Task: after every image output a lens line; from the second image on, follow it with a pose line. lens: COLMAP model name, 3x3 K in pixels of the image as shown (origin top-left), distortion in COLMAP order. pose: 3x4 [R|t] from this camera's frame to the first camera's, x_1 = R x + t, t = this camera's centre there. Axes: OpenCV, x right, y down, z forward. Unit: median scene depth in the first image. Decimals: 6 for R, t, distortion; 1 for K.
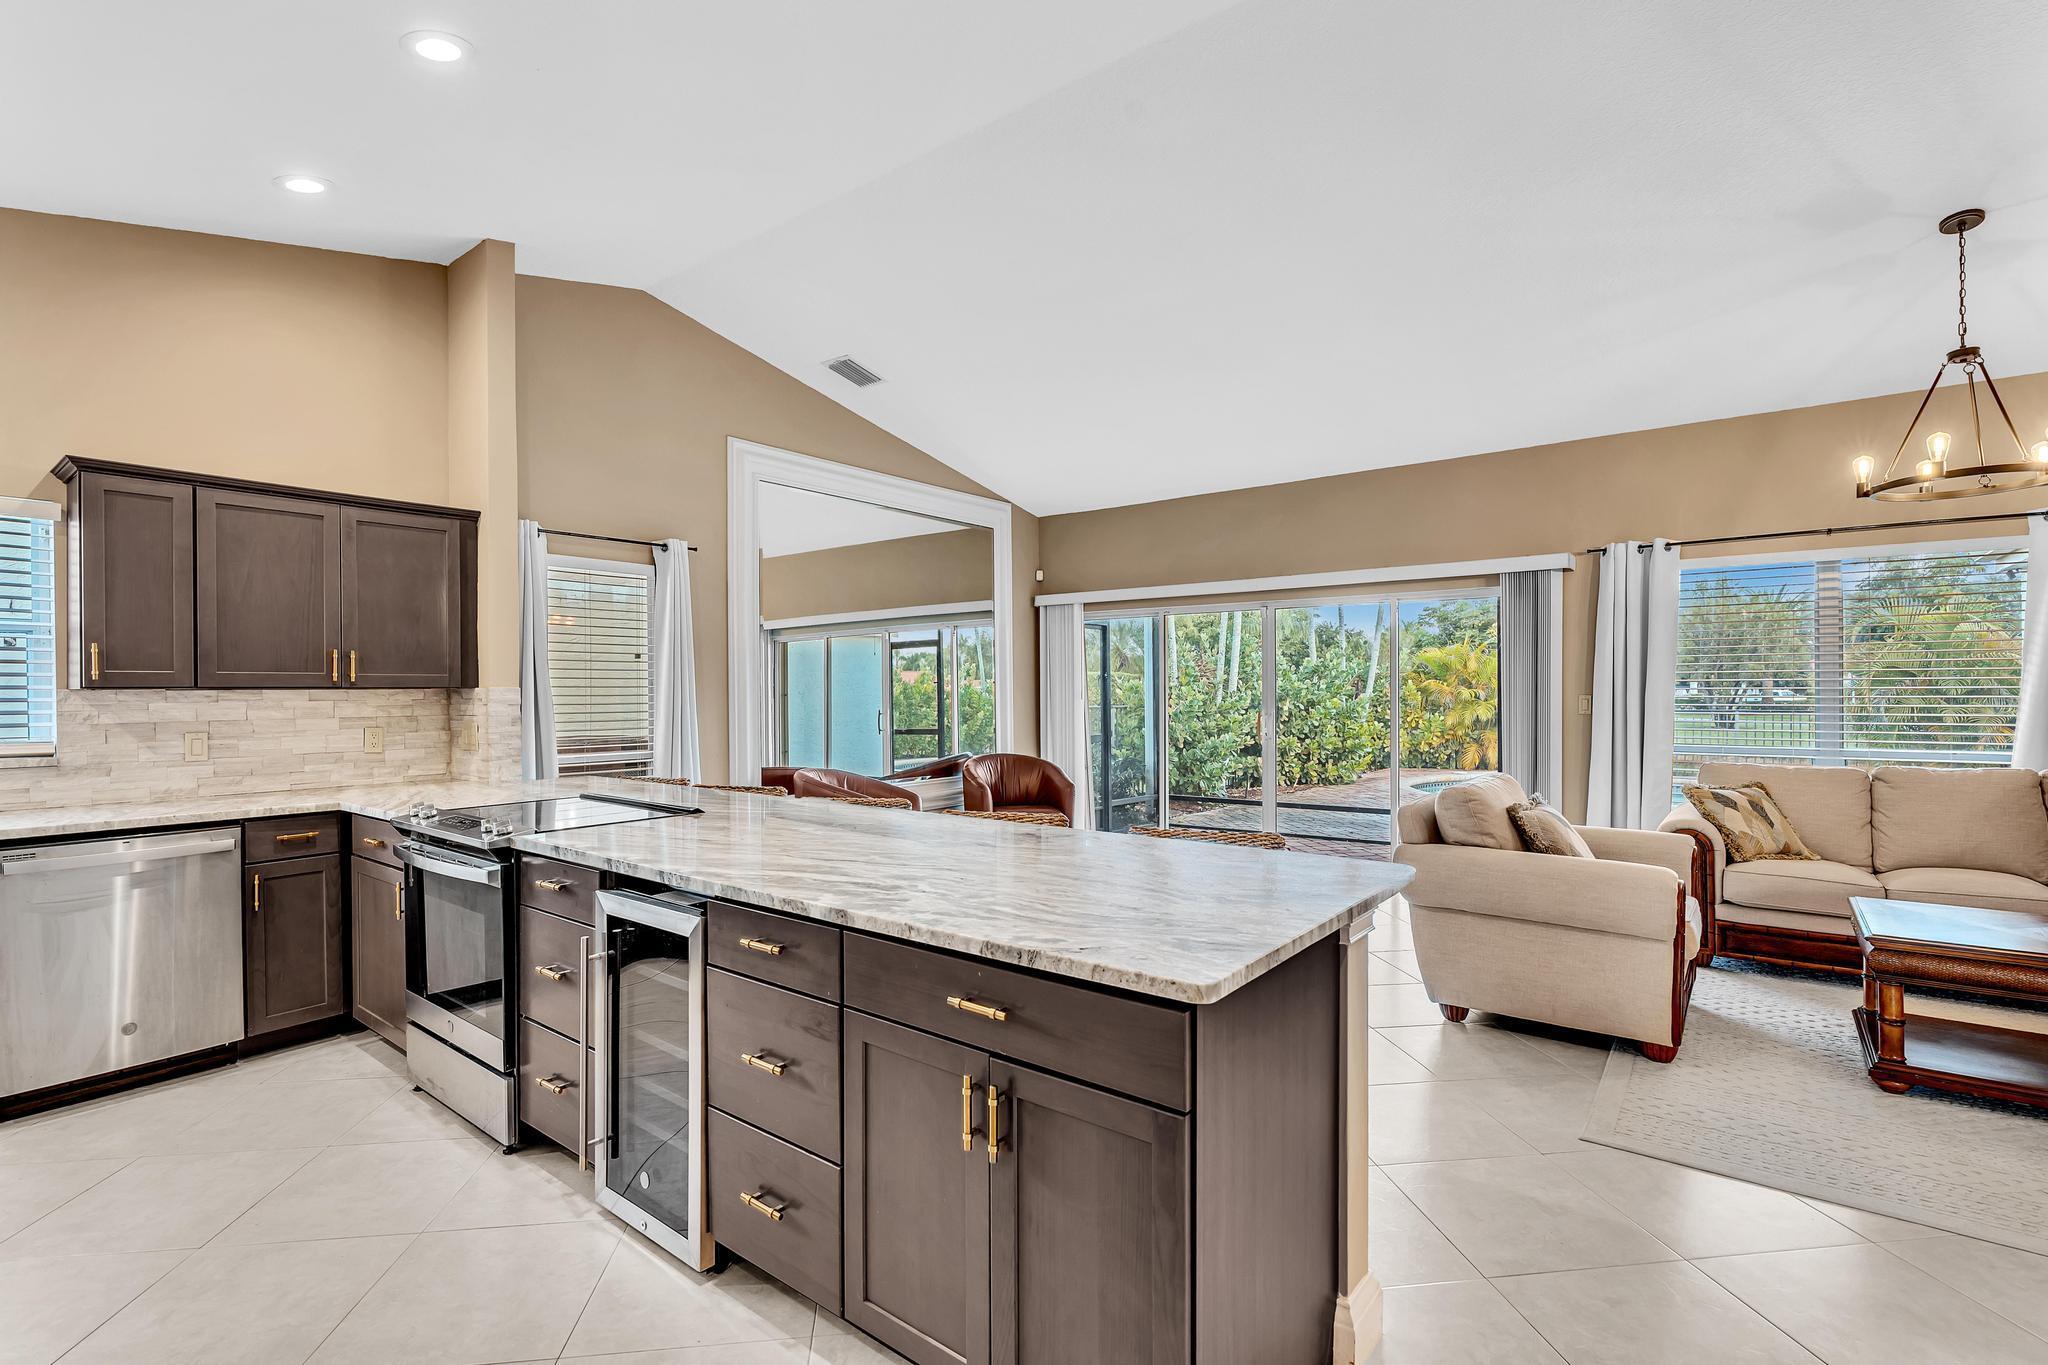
lens RADIAL K [[941.7, 0, 1025.6], [0, 941.7, 688.9], [0, 0, 1]] dist [-0.003594, 0.001058]
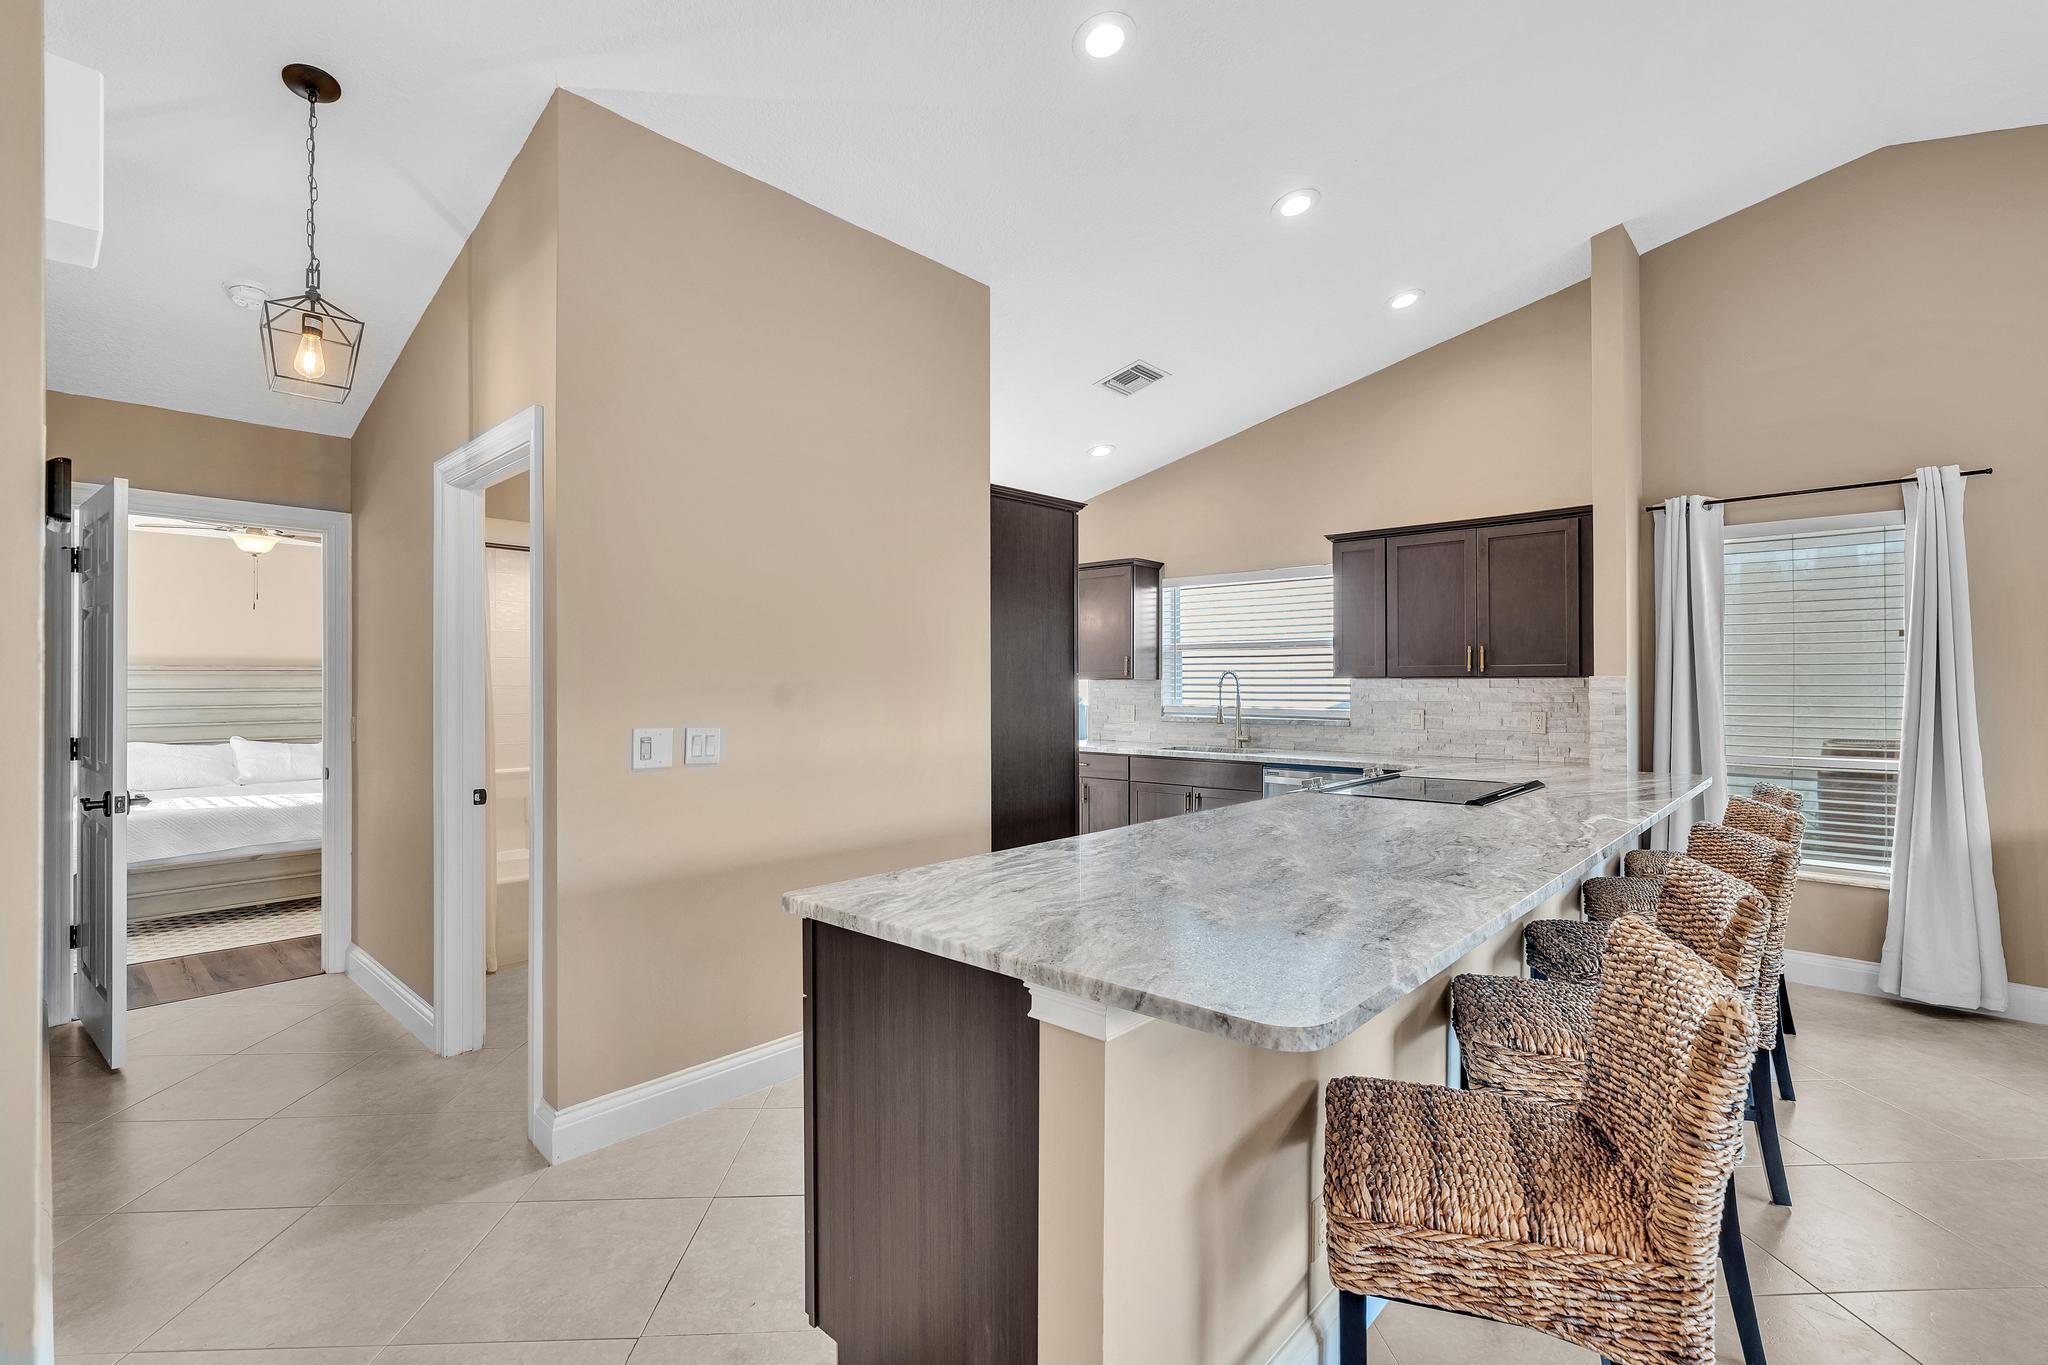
lens RADIAL K [[912.9, 0, 1025.4], [0, 912.9, 679.1], [0, 0, 1]] dist [-0.007075, 0.000538]
pose [[-0.081461, -0.002504, -0.996673, 0.343869], [0.000730, 0.999996, -0.002572, 0.002966], [0.996676, -0.000937, -0.081459, 0.345759]]
